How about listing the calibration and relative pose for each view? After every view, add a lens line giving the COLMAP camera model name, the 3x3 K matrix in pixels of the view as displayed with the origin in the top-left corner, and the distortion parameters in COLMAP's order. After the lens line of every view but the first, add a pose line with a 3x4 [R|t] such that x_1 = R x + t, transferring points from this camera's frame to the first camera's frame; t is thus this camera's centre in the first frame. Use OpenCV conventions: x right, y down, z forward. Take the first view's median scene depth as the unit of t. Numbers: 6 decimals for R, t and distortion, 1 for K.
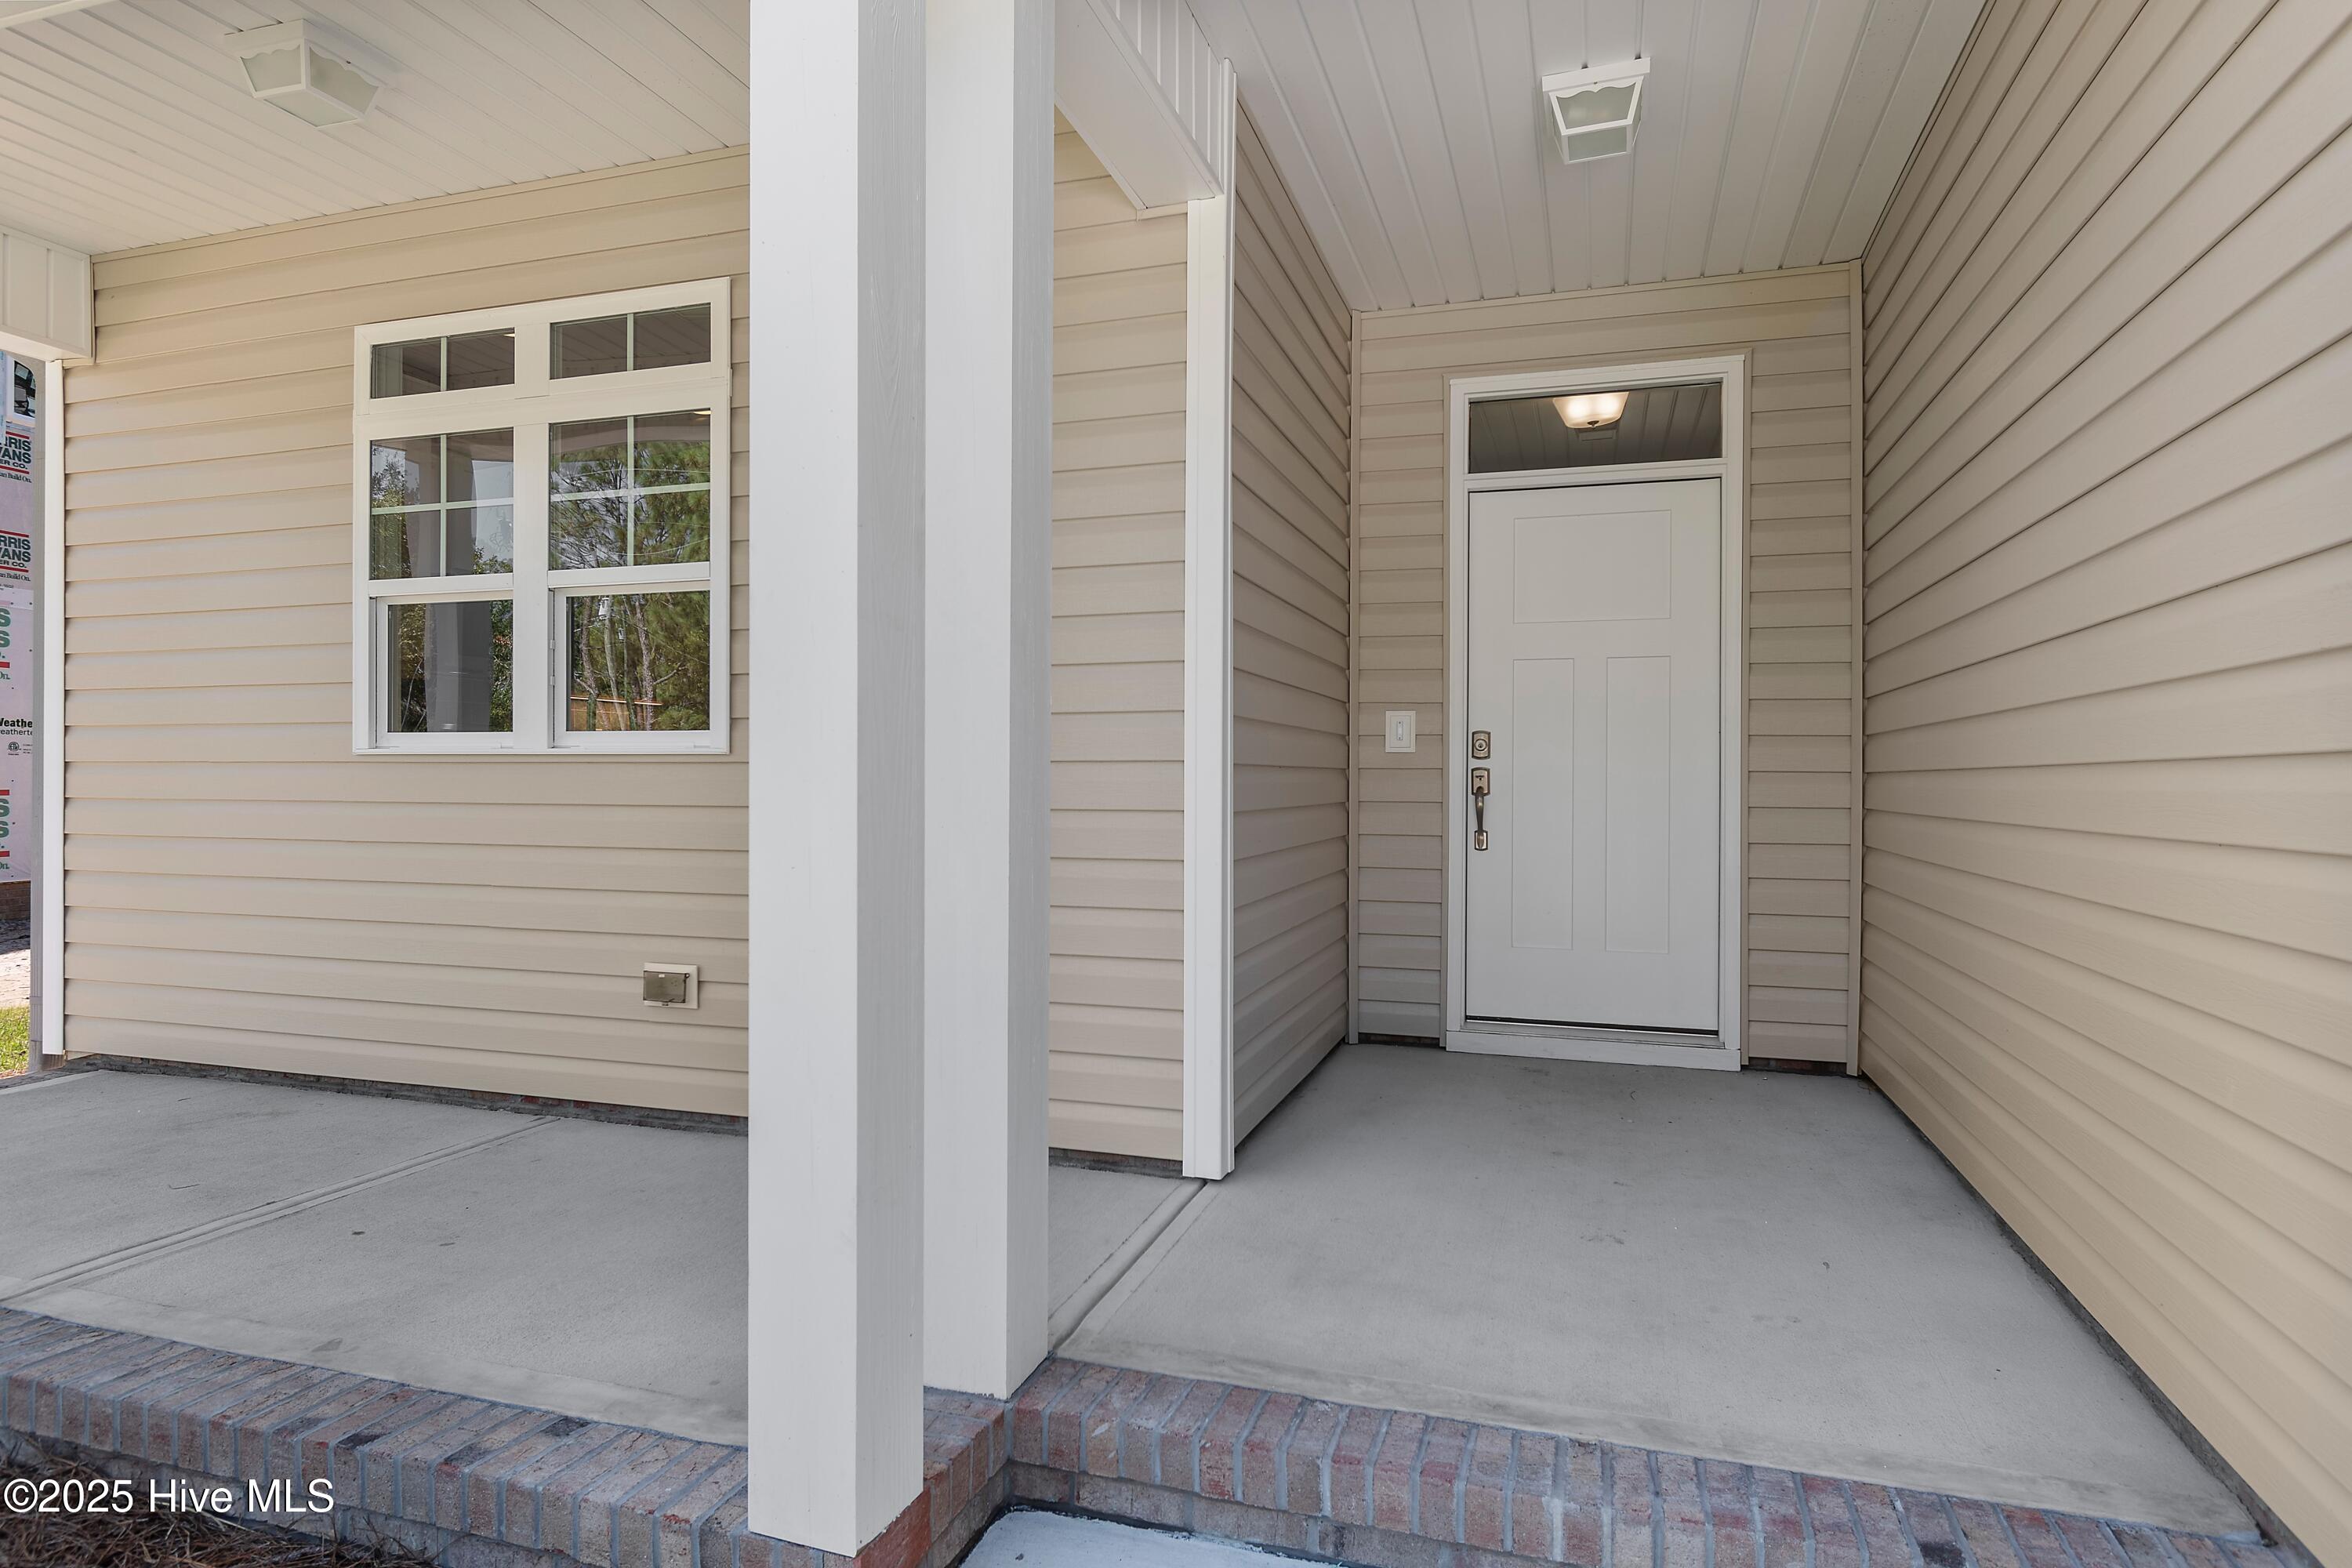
lens RADIAL K [[1287.5, 0, 1166.4], [0, 1287.5, 769.6], [0, 0, 1]] dist [0.005777, -0.000304]
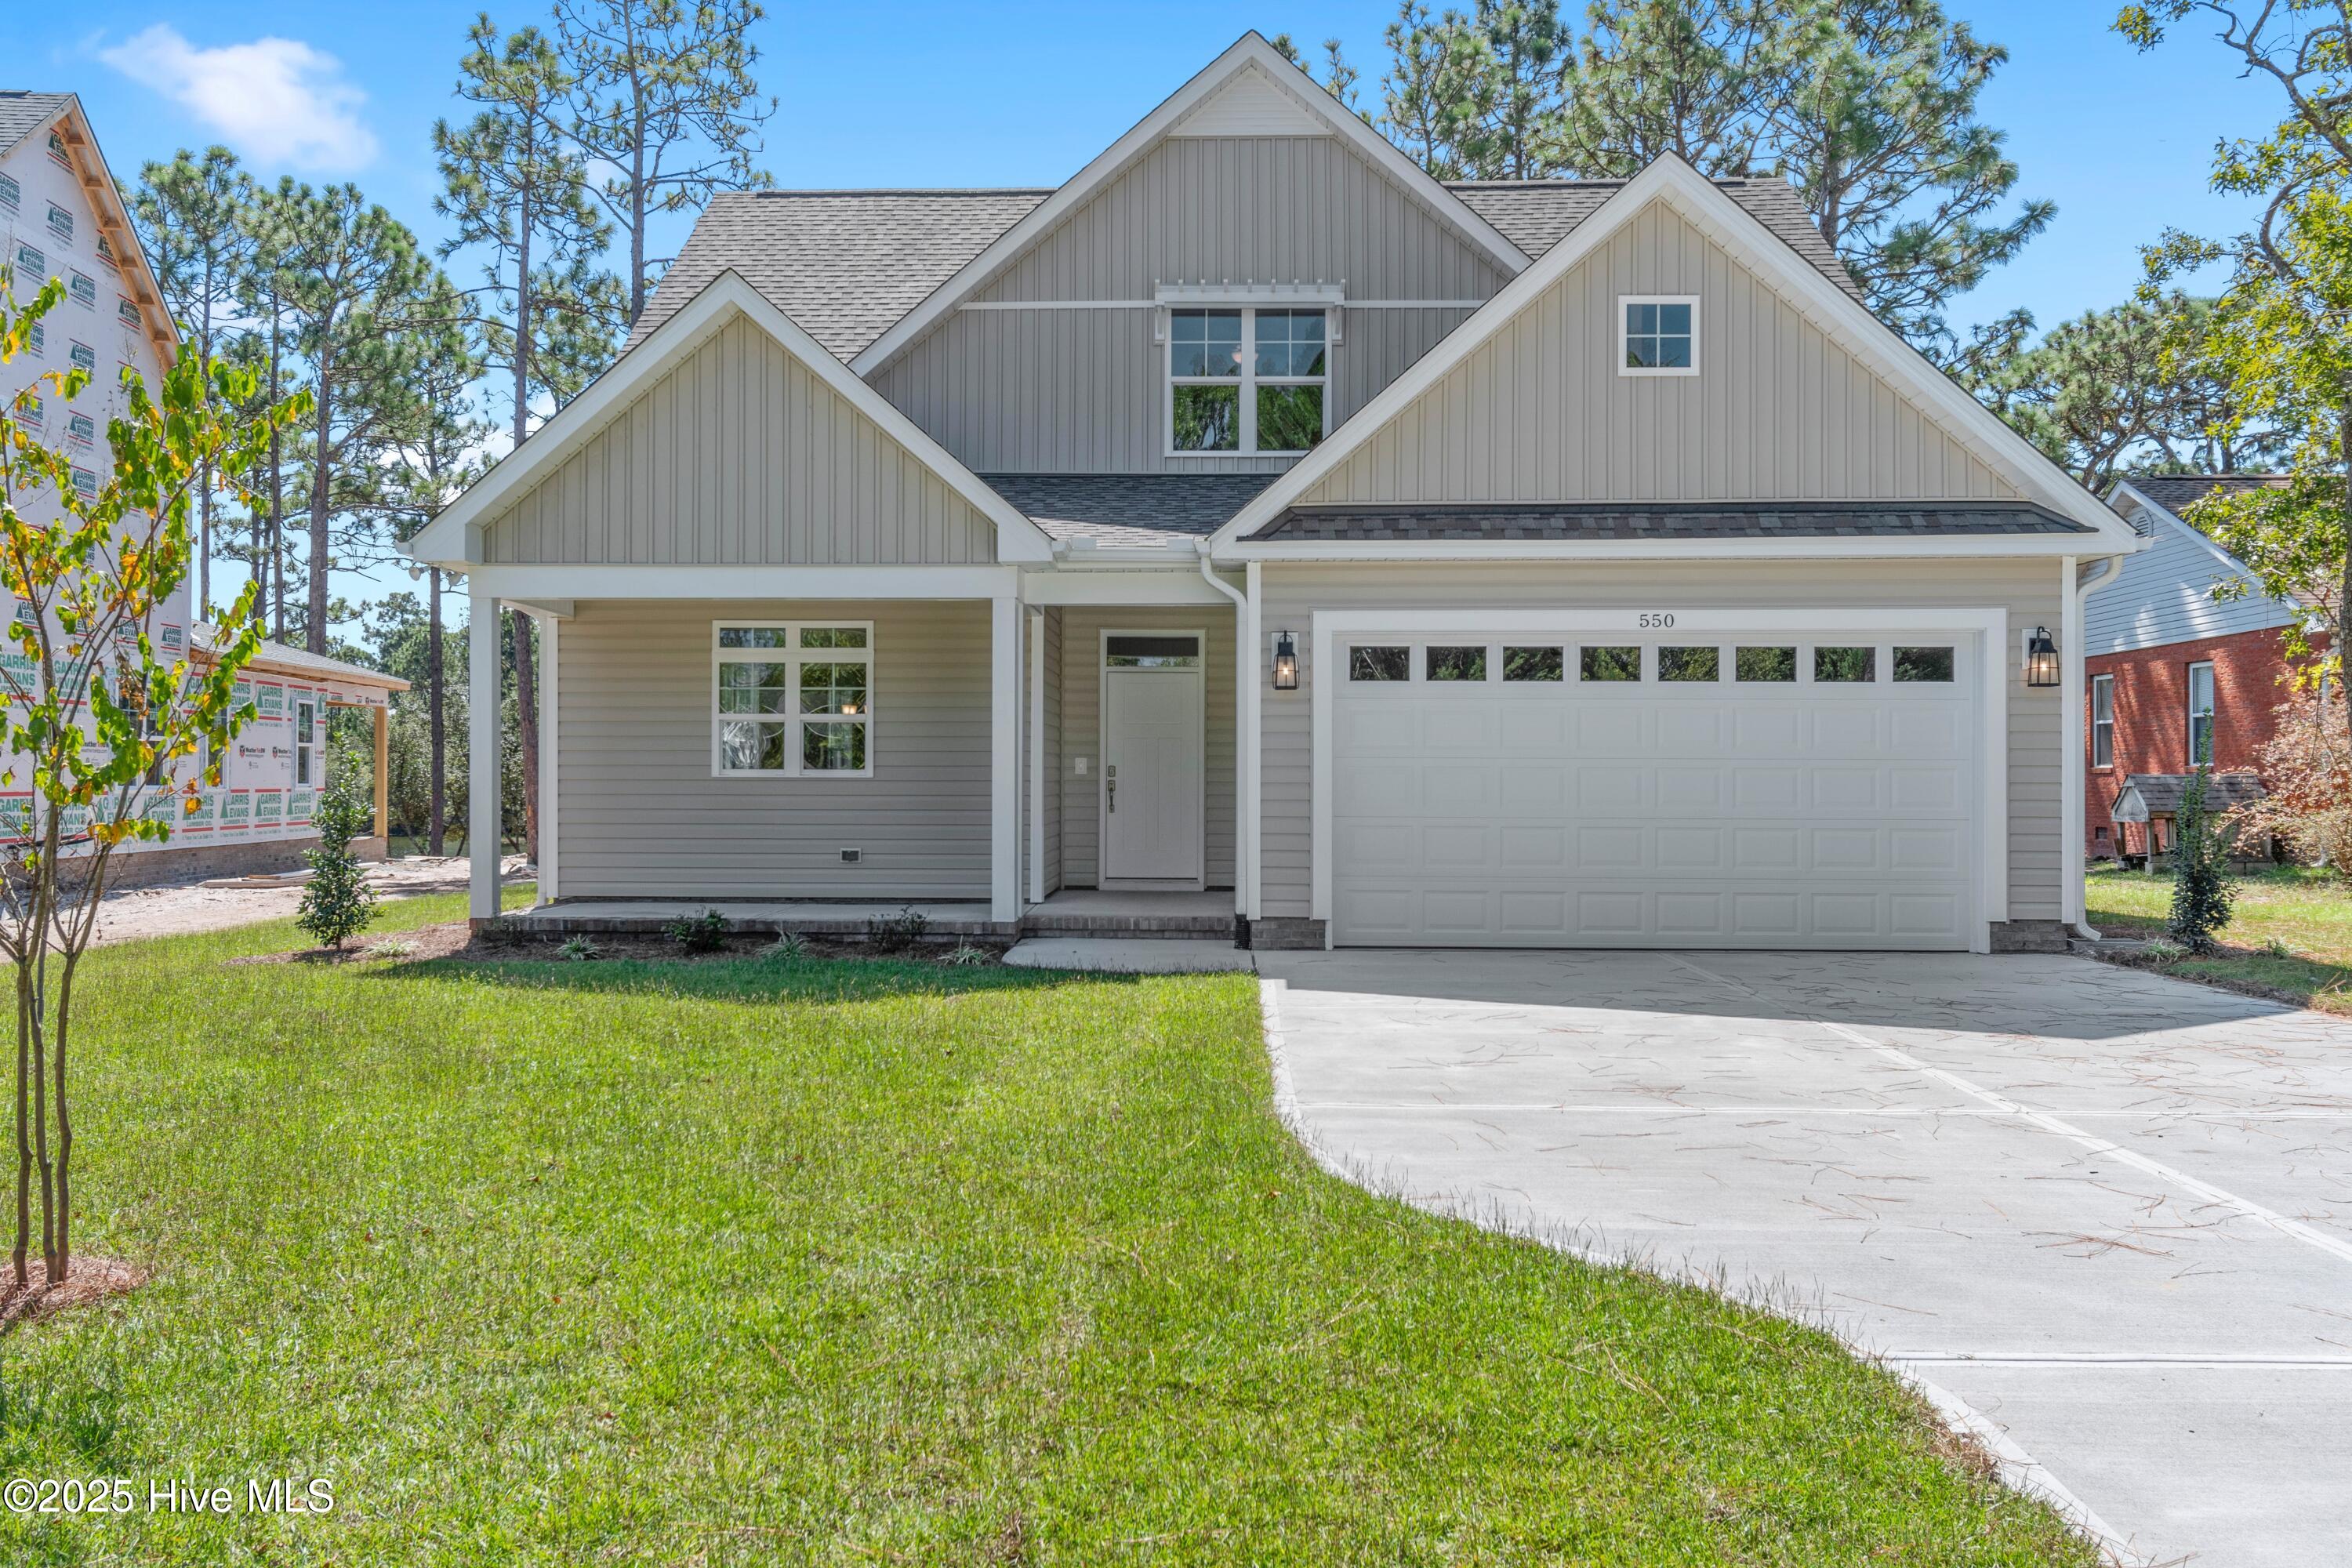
lens RADIAL K [[1820.4, 0, 1182.5], [0, 1820.4, 782.5], [0, 0, 1]] dist [-0.010661, 0.005533]
pose [[0.957937, -0.002351, 0.286970, -0.740476], [0.000396, 0.999976, 0.006872, -0.025127], [-0.286979, -0.006470, 0.957915, -2.813726]]
